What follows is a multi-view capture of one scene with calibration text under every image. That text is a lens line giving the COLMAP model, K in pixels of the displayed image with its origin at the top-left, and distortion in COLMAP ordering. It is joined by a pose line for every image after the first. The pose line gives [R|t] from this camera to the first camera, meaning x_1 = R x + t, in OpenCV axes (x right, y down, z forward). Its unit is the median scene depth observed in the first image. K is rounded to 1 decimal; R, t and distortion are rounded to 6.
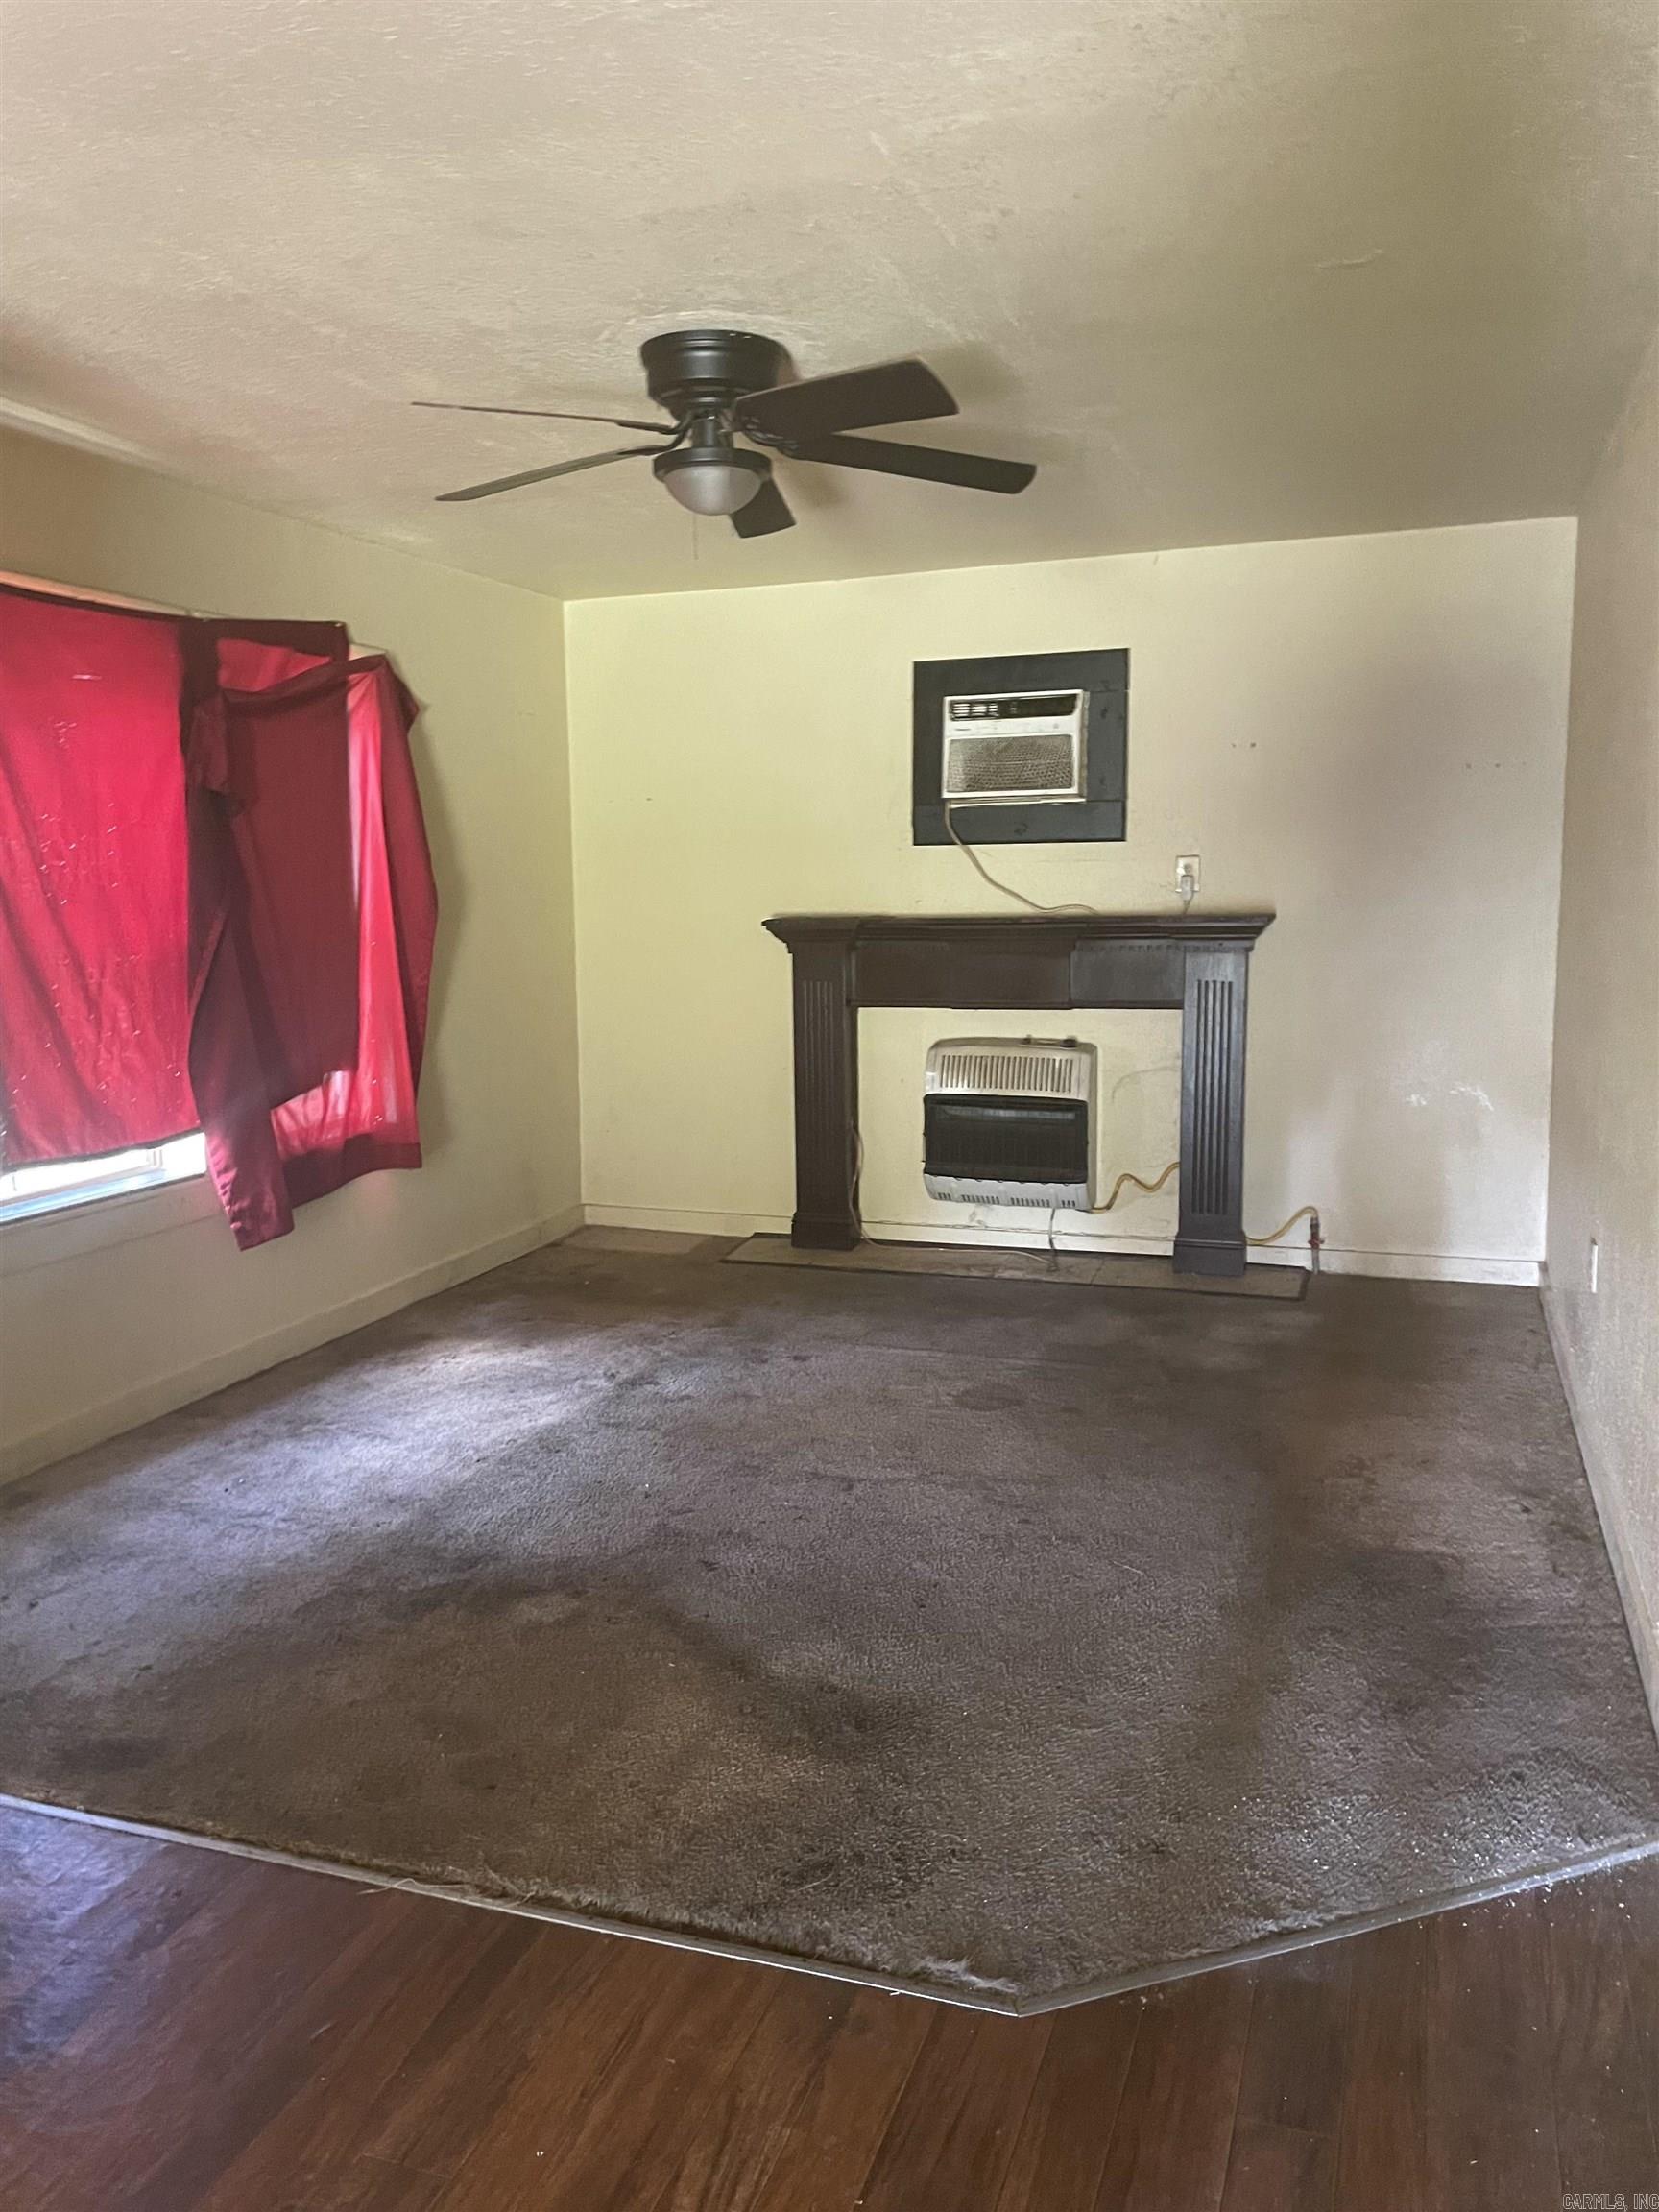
lens RADIAL K [[1677.5, 0, 829.2], [0, 1677.5, 1091.0], [0, 0, 1]] dist [0.066842, 0.000766]
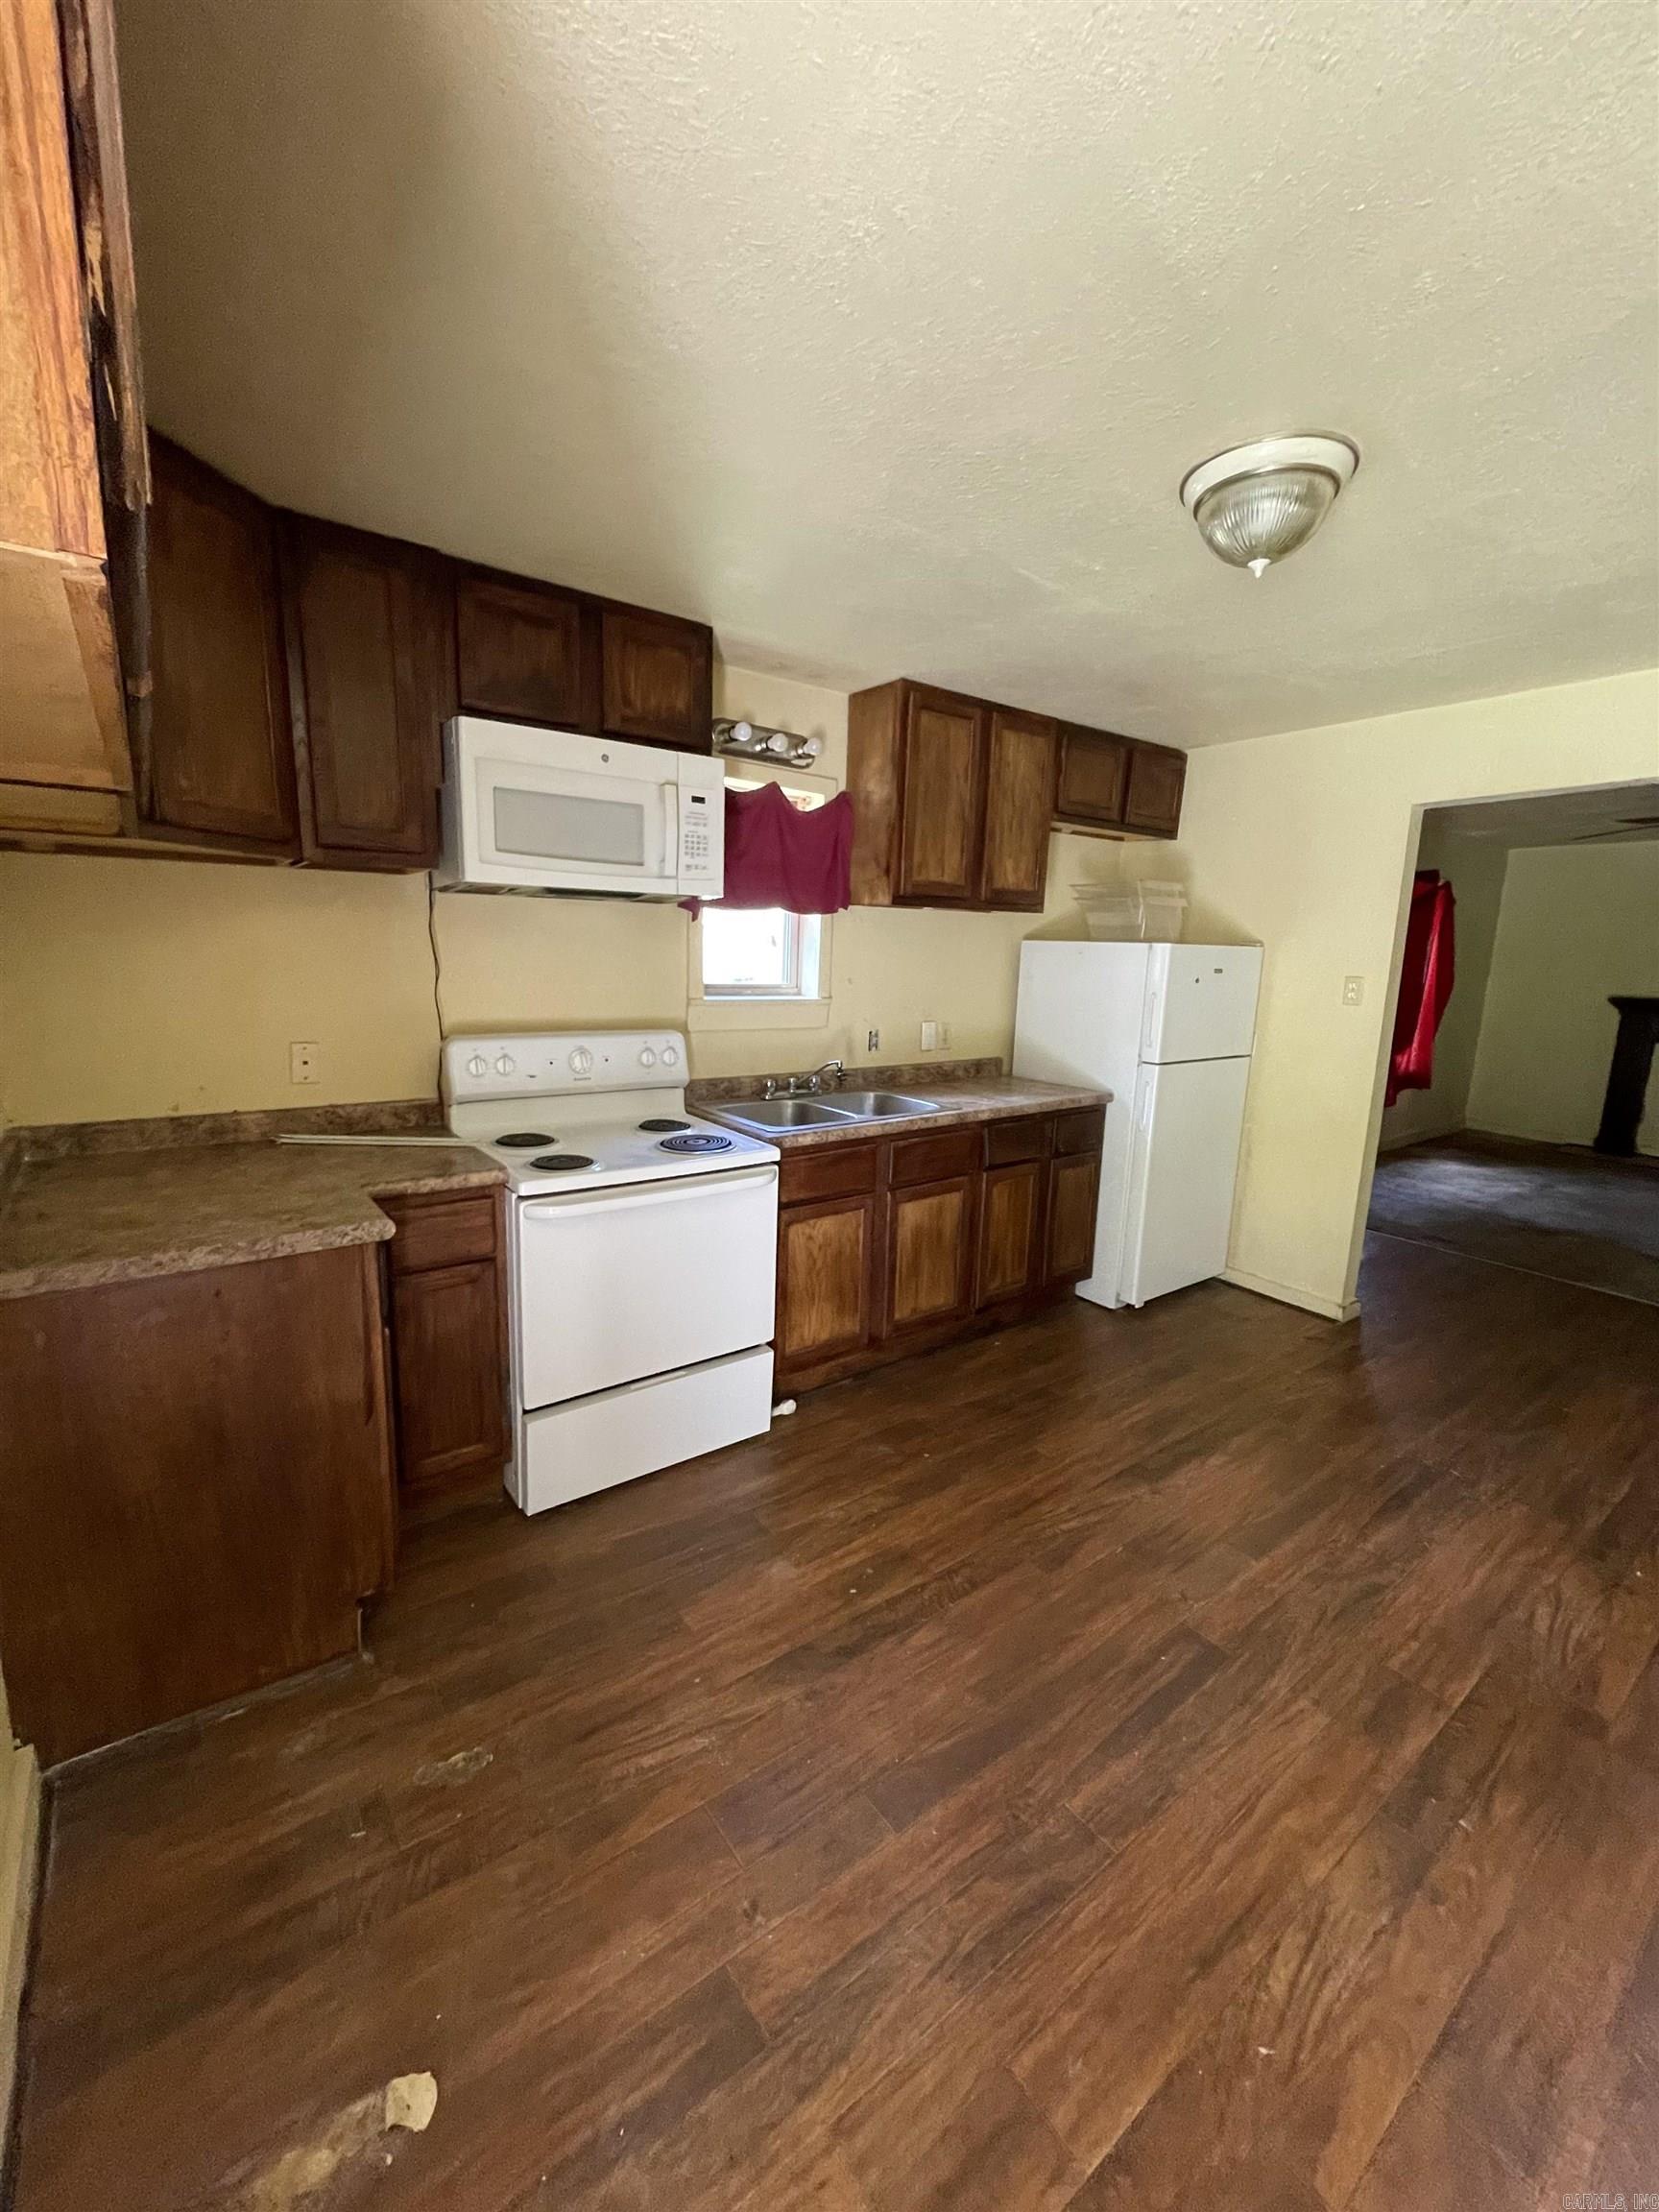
lens RADIAL K [[890.7, 0, 839.2], [0, 890.7, 1104.3], [0, 0, 1]] dist [-0.000924, 0.000594]
pose [[0.824600, 0.137168, -0.548835, -0.211125], [-0.113119, 0.990546, 0.077607, 0.057042], [0.554291, -0.001911, 0.832321, -0.501310]]
